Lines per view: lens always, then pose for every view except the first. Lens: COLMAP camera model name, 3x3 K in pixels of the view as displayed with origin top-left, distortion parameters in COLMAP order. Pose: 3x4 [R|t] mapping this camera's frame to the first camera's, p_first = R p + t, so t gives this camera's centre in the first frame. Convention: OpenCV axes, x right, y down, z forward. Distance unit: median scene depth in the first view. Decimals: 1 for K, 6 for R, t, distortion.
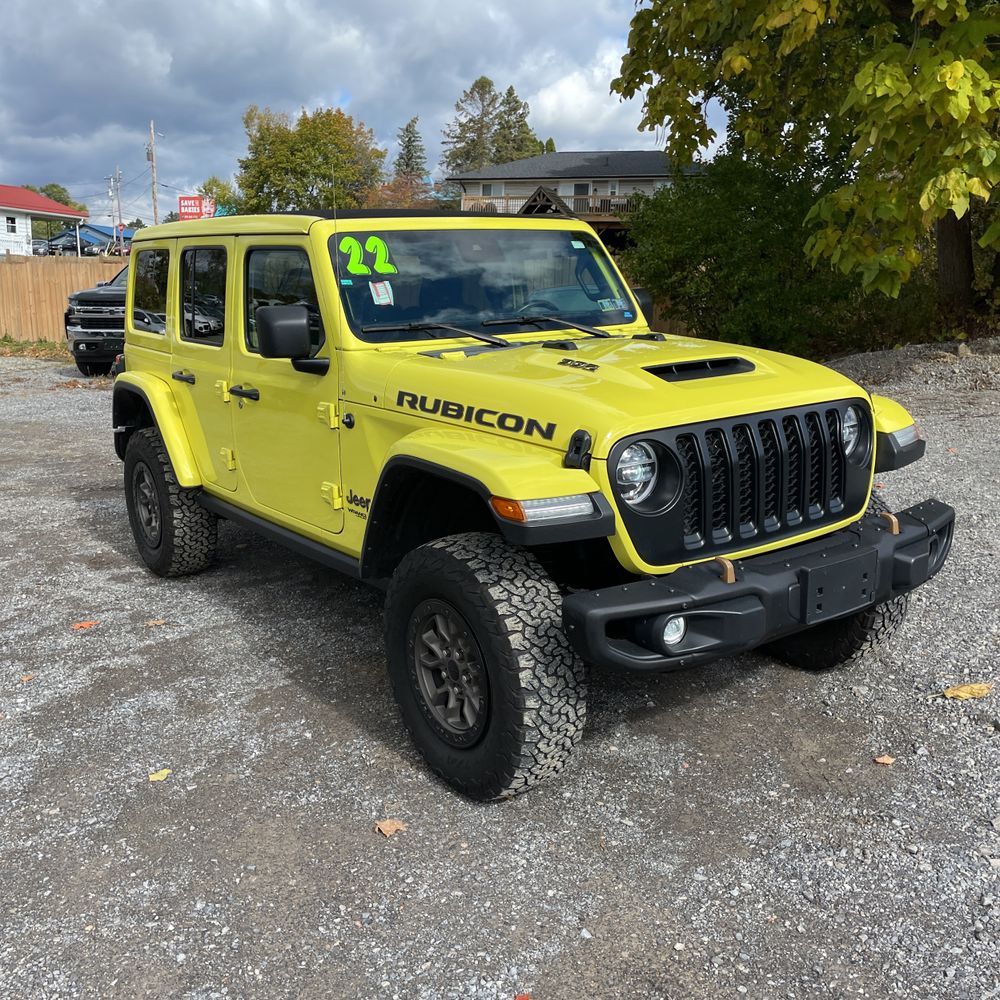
lens RADIAL K [[1056.6, 0, 500.0], [0, 1056.6, 500.0], [0, 0, 1]] dist [0.081317, 0.000893]
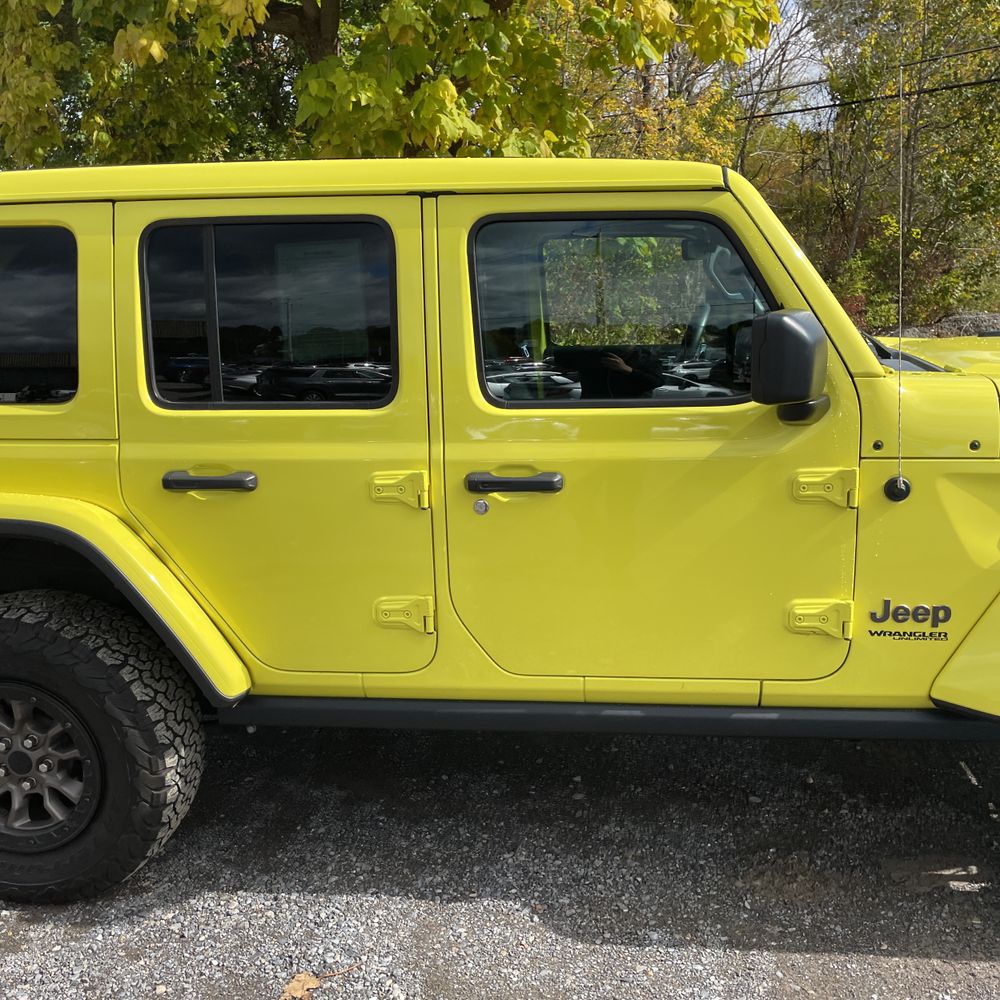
lens RADIAL K [[1056.6, 0, 500.0], [0, 1056.6, 500.0], [0, 0, 1]] dist [0.081317, 0.000893]
pose [[0.666570, -0.157180, 0.728683, -0.577337], [0.178753, 0.982700, 0.048456, -0.107604], [-0.723693, 0.097955, 0.683135, 0.570908]]
